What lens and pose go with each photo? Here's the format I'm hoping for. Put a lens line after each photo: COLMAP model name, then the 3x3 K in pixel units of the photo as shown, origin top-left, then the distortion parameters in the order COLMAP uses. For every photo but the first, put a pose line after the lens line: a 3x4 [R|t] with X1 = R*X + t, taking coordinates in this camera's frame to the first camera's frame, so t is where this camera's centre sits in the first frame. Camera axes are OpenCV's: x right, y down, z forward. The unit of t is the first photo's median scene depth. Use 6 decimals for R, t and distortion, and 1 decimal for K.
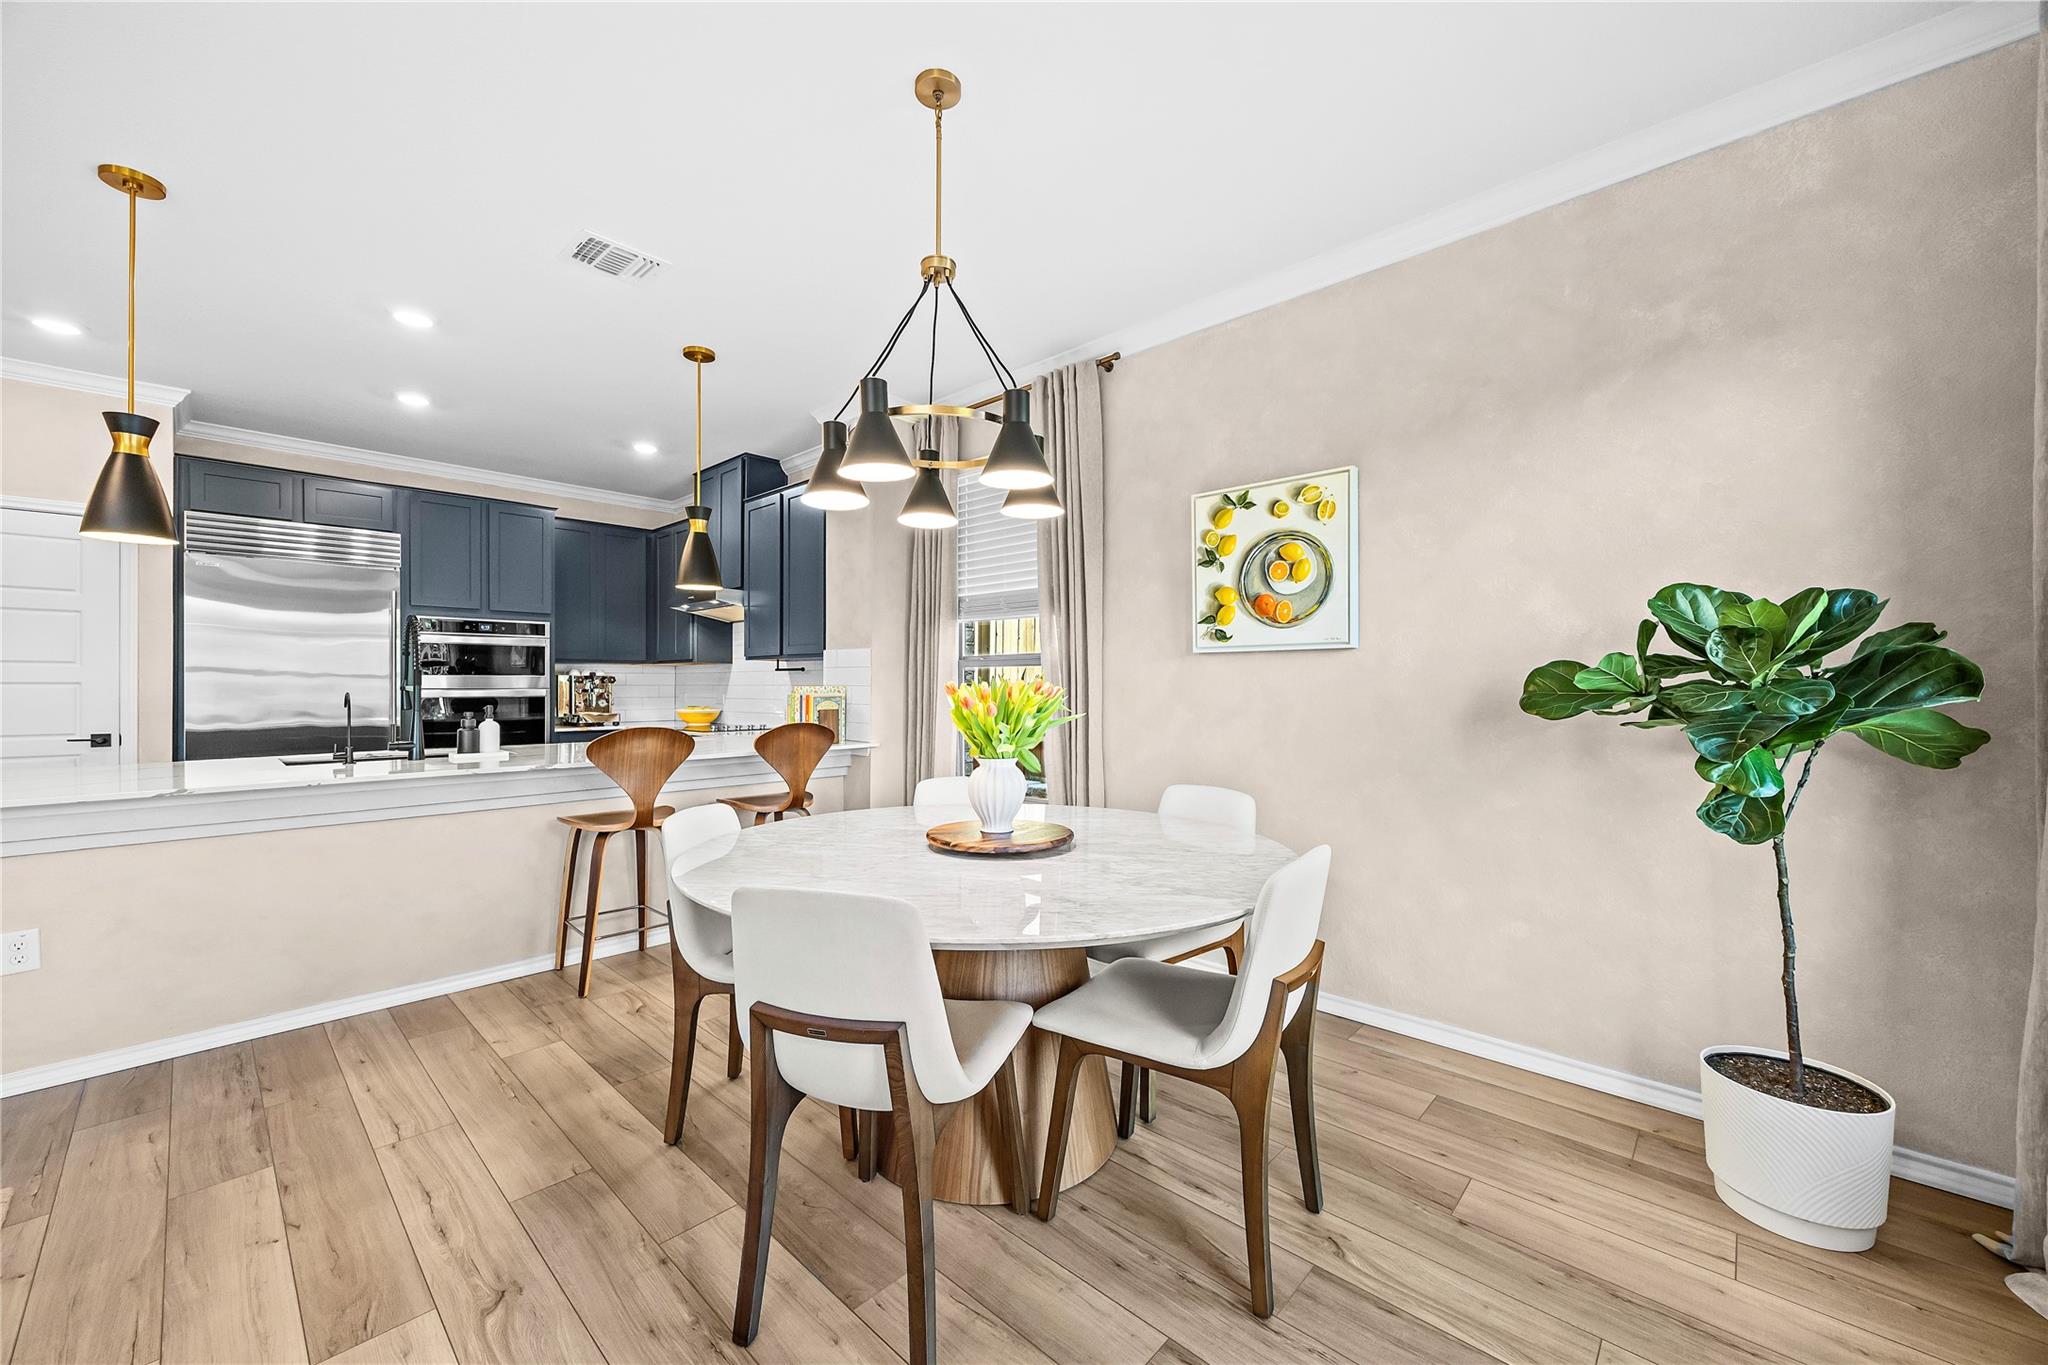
lens RADIAL K [[785.2, 0, 1013.0], [0, 785.2, 687.6], [0, 0, 1]] dist [-0.002603, -0.000173]
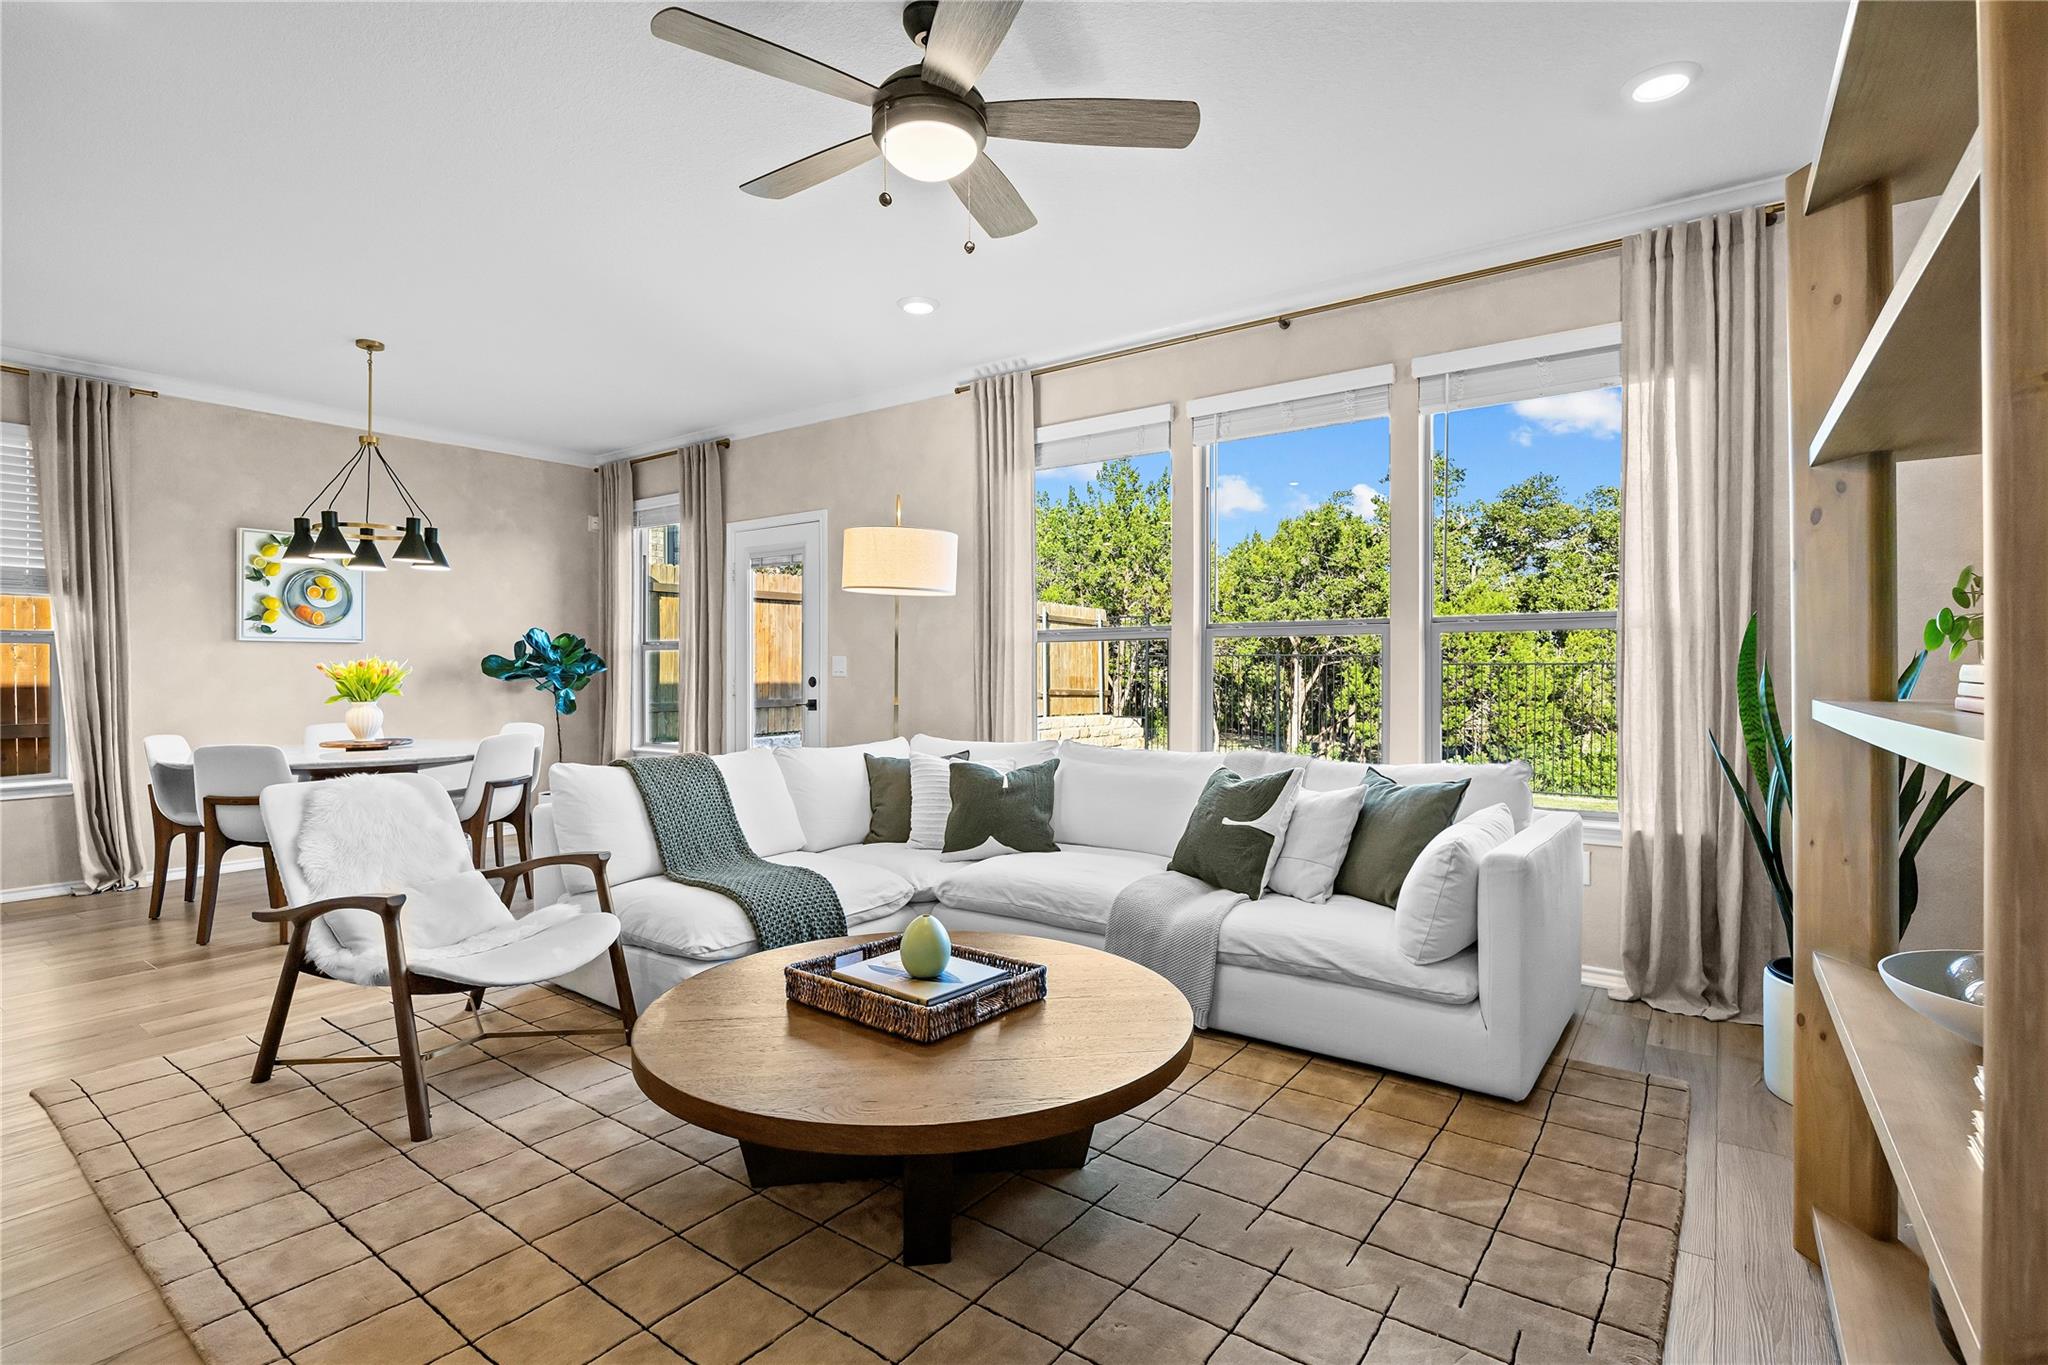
lens RADIAL K [[969.5, 0, 1015.9], [0, 969.5, 675.2], [0, 0, 1]] dist [-0.011464, -0.000083]
pose [[-0.129629, -0.004680, 0.991552, -1.799803], [0.005005, 0.999973, 0.005374, 0.017431], [-0.991550, 0.005659, -0.129602, -0.162053]]
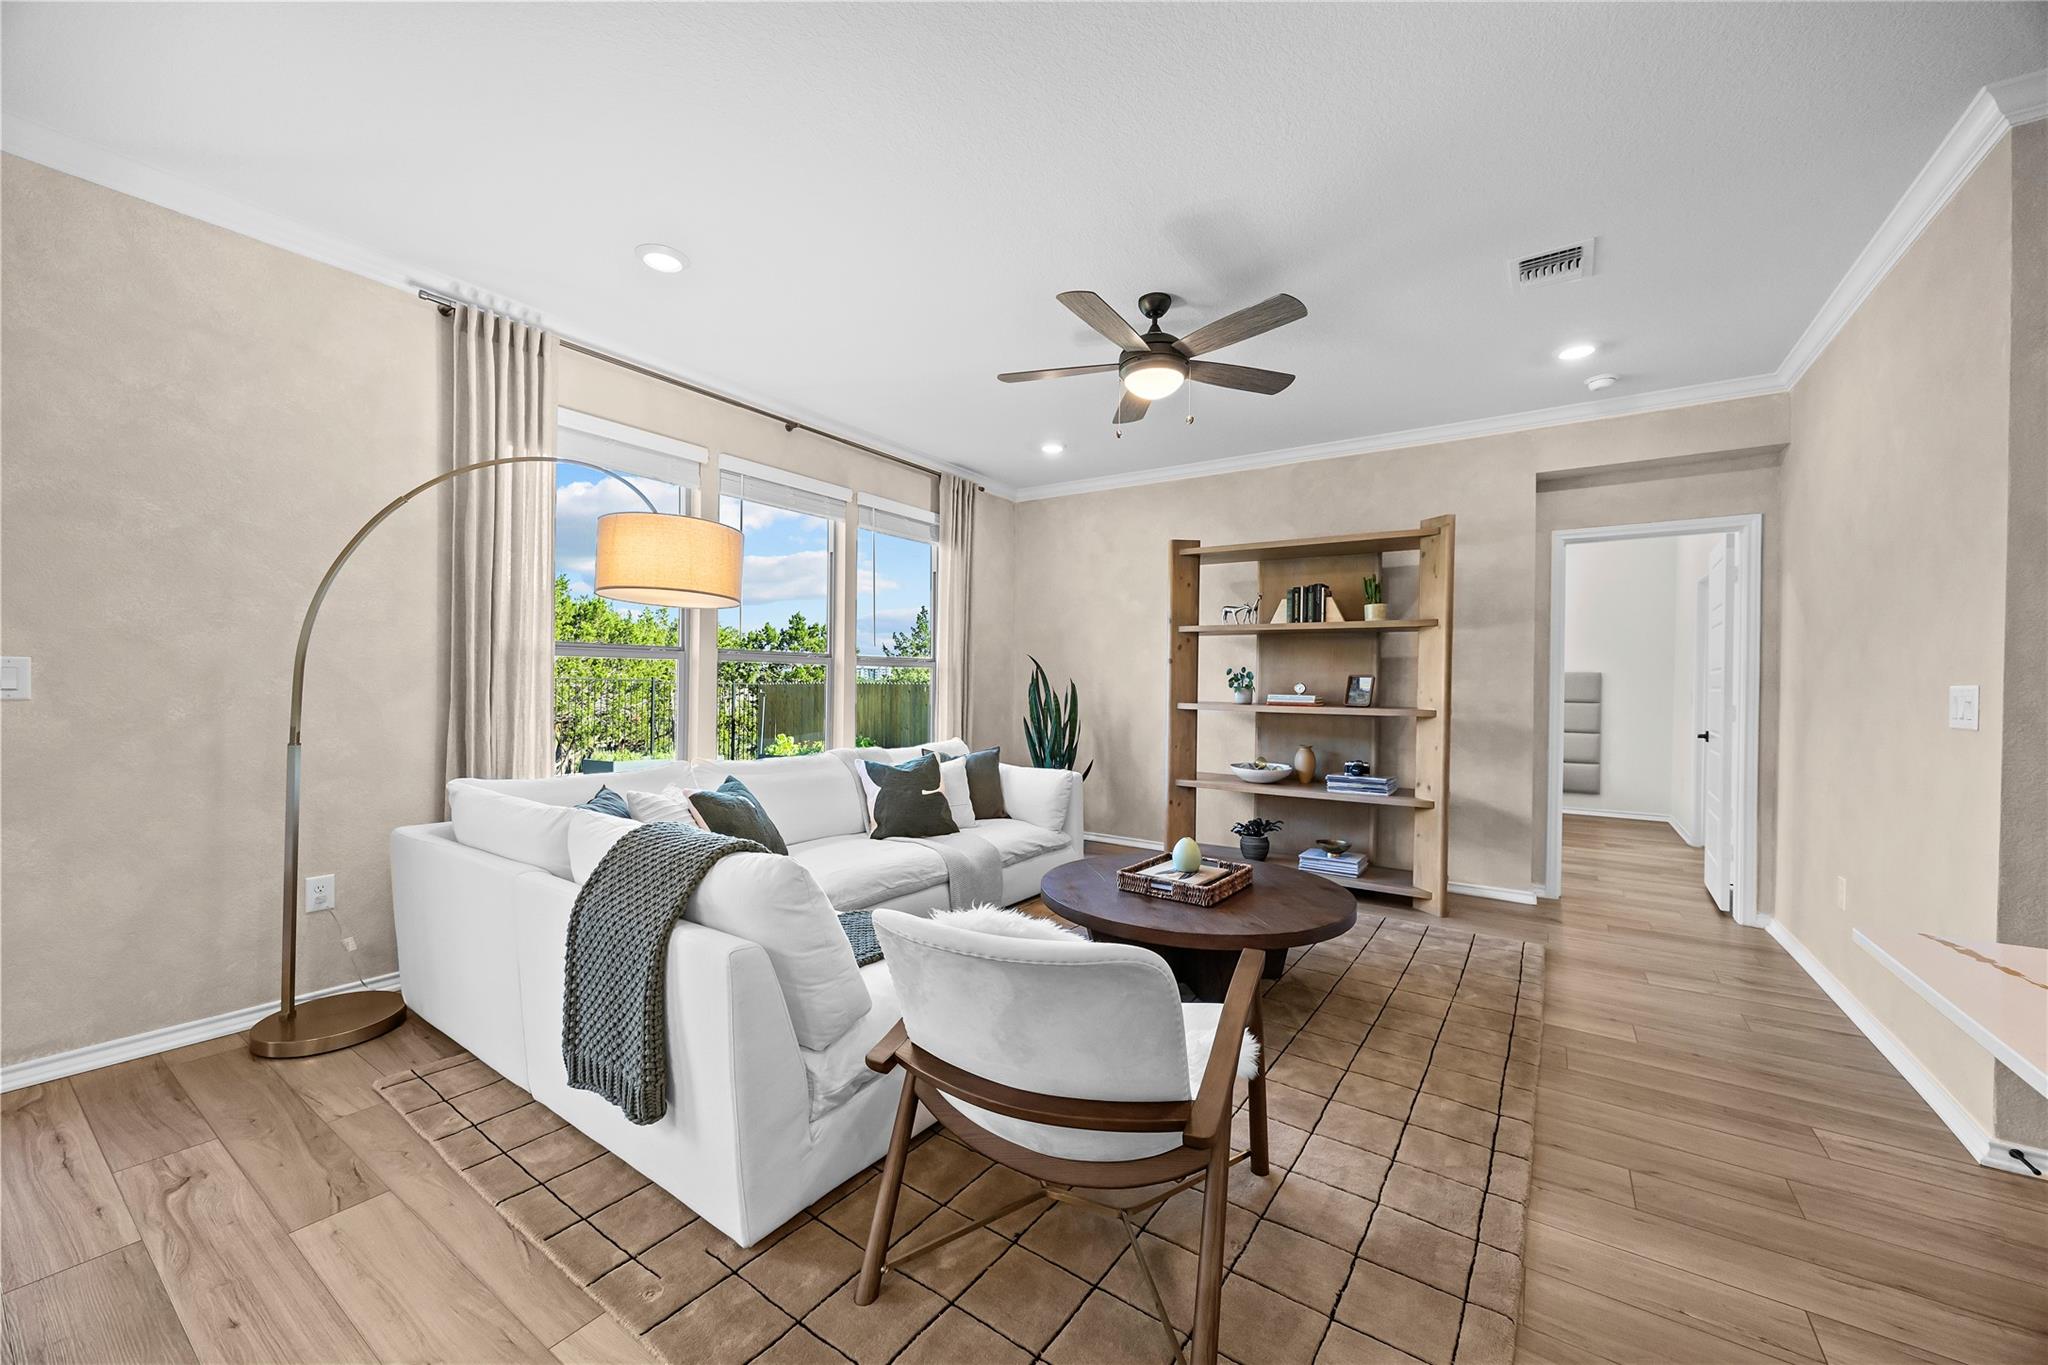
lens RADIAL K [[776.6, 0, 1015.2], [0, 776.6, 685.8], [0, 0, 1]] dist [-0.001420, -0.000296]
pose [[-0.987584, -0.014093, -0.156456, -0.643749], [-0.015561, 0.999846, 0.008161, -0.005456], [0.156317, 0.010495, -0.987651, 0.825738]]
